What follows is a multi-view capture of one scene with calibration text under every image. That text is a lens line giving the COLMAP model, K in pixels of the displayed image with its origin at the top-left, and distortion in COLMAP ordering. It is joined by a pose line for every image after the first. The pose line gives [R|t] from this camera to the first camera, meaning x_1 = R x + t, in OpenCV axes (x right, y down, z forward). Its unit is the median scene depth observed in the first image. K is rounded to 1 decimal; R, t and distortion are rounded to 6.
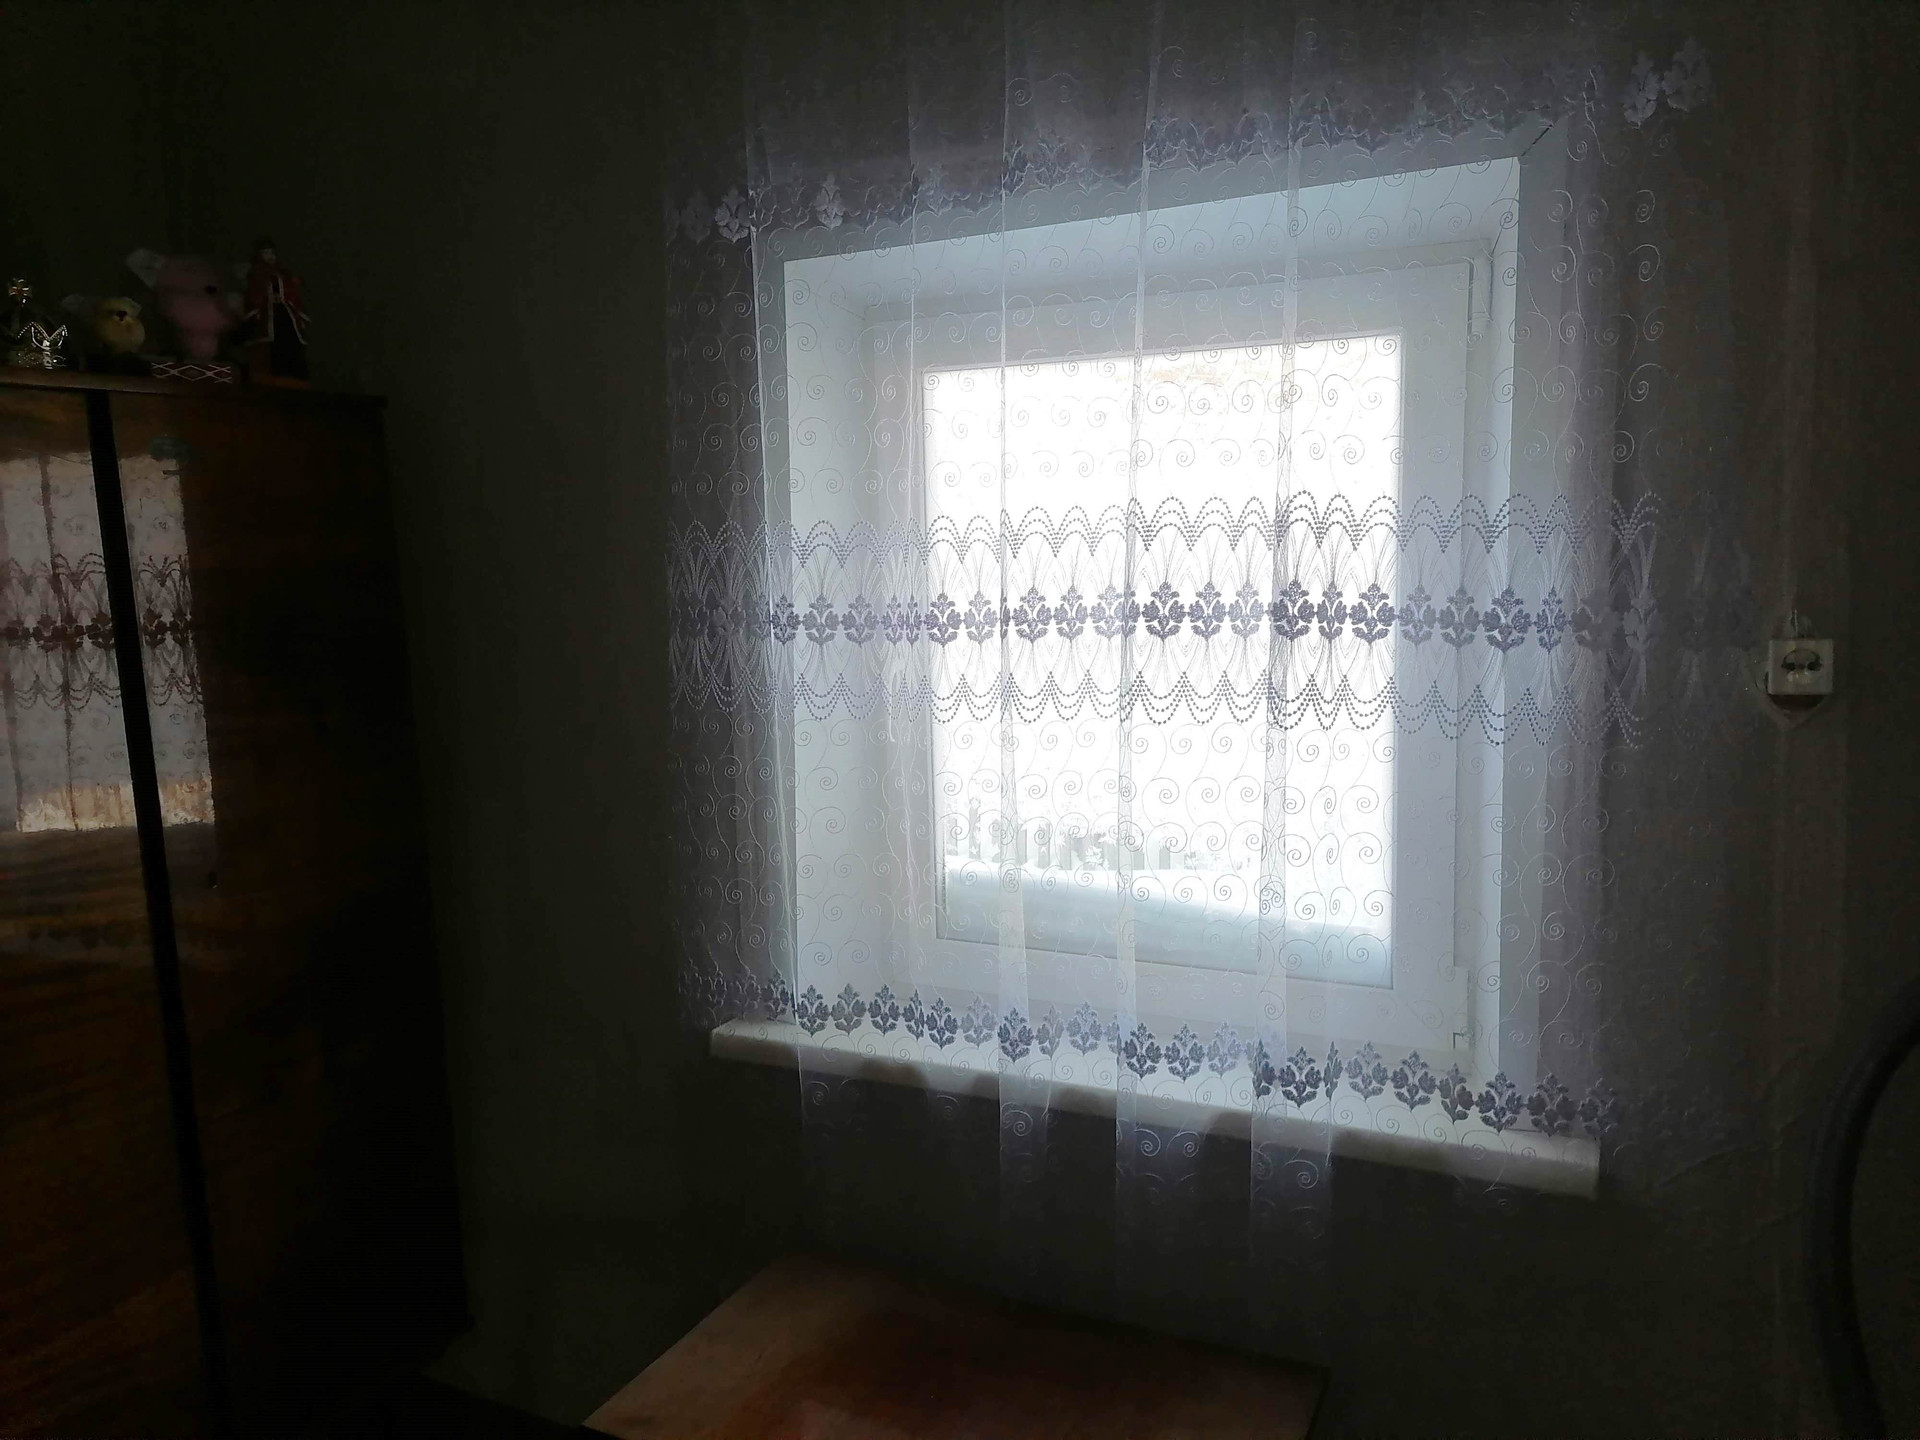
lens RADIAL K [[1423.0, 0, 974.6], [0, 1423.0, 723.1], [0, 0, 1]] dist [0.103498, -0.125703]
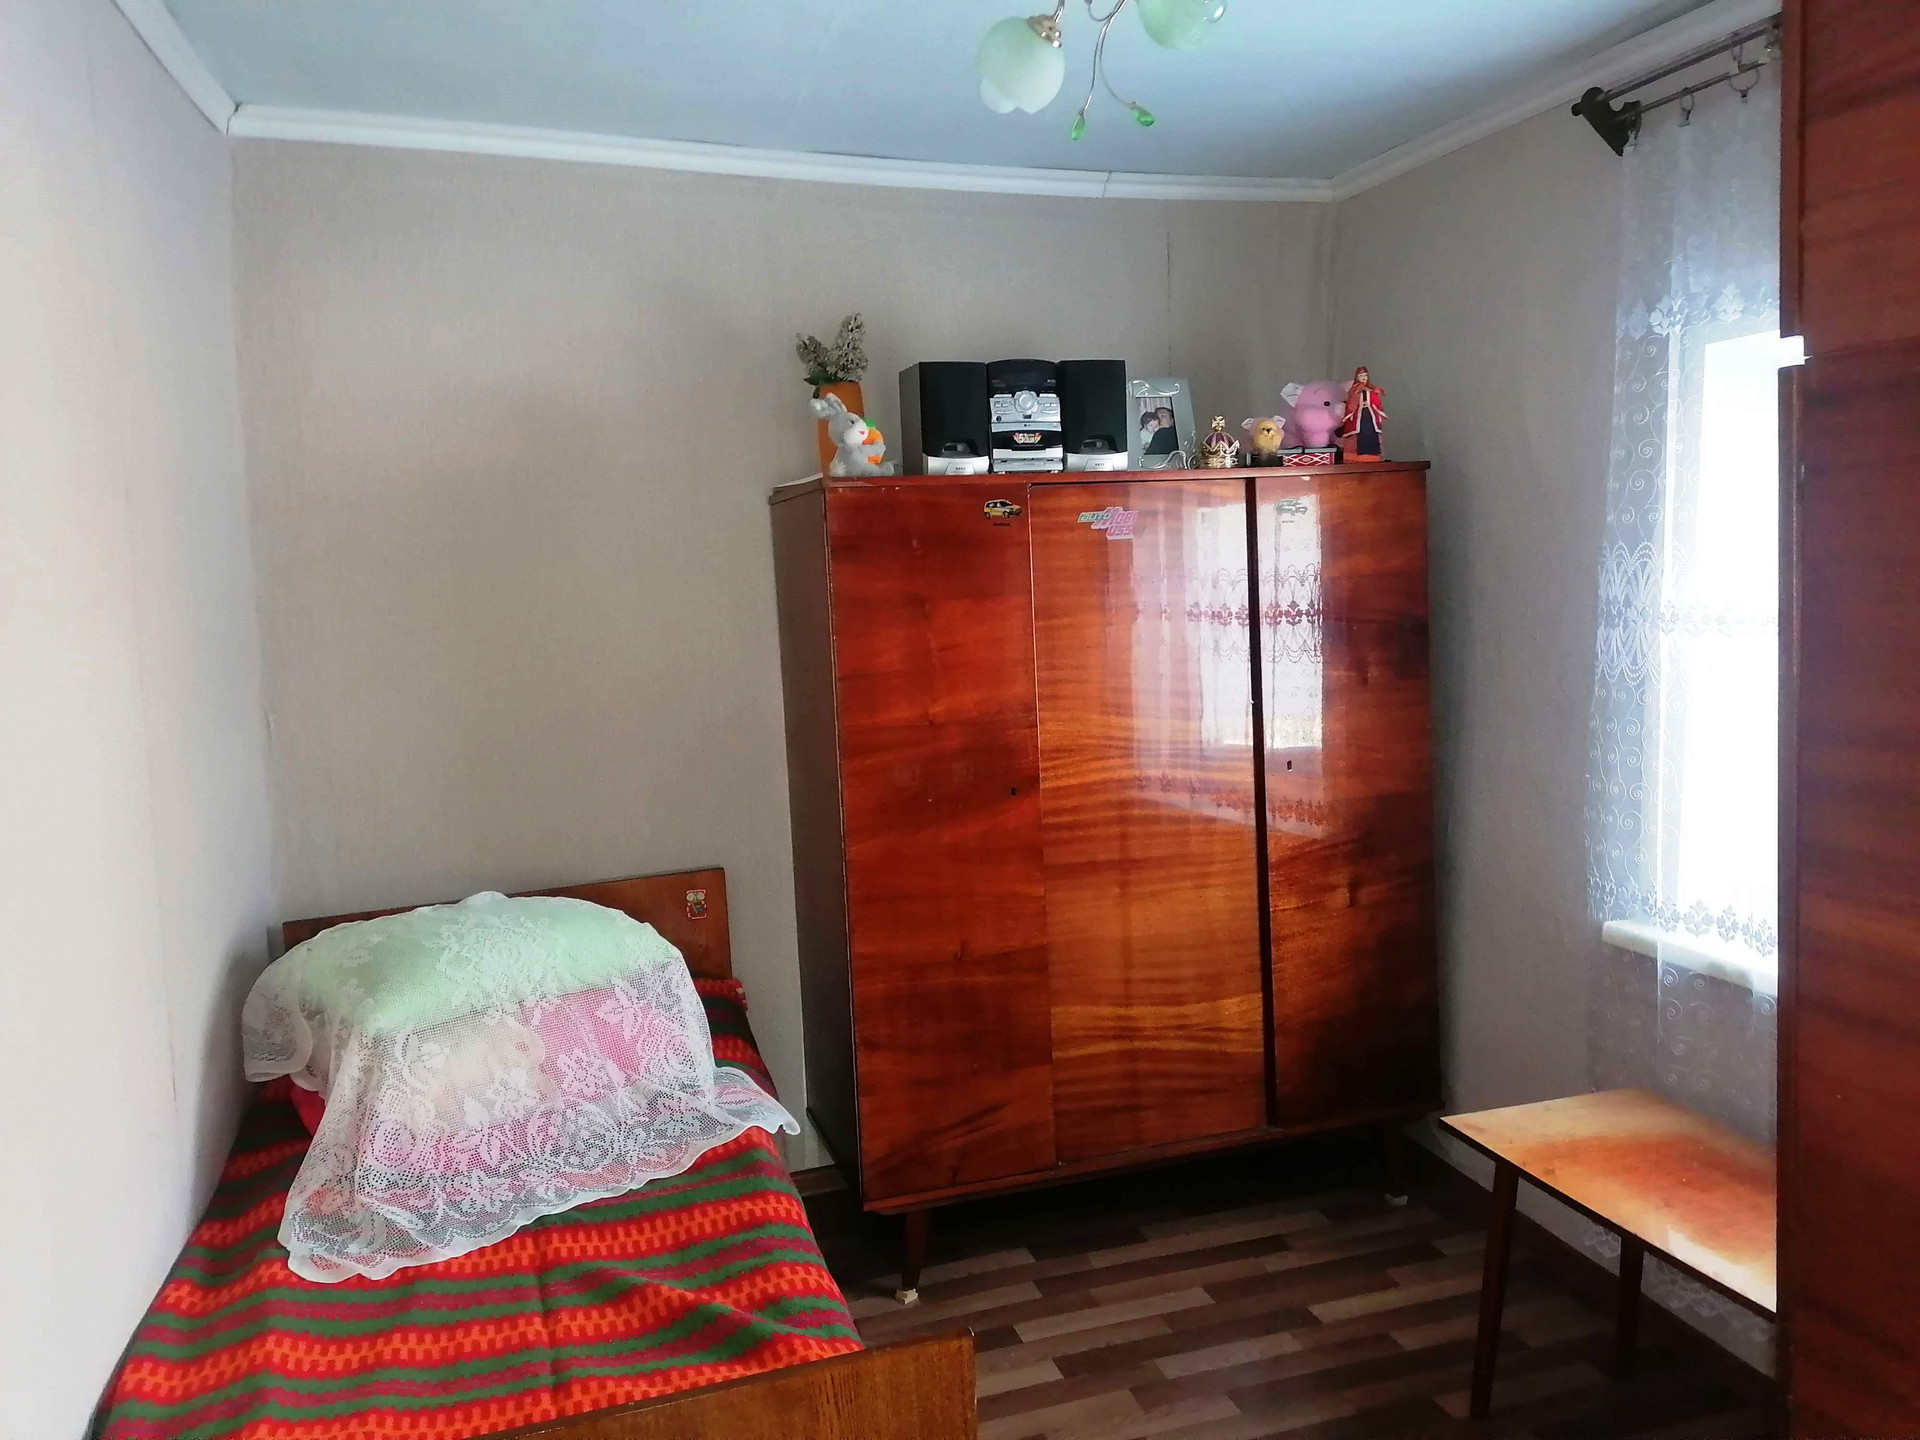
lens RADIAL K [[1423.0, 0, 974.6], [0, 1423.0, 723.1], [0, 0, 1]] dist [0.103498, -0.125703]
pose [[0.695577, 0.081952, -0.713762, 0.375687], [-0.077083, 0.996251, 0.039267, 0.022295], [0.714305, 0.027706, 0.699286, -0.390076]]
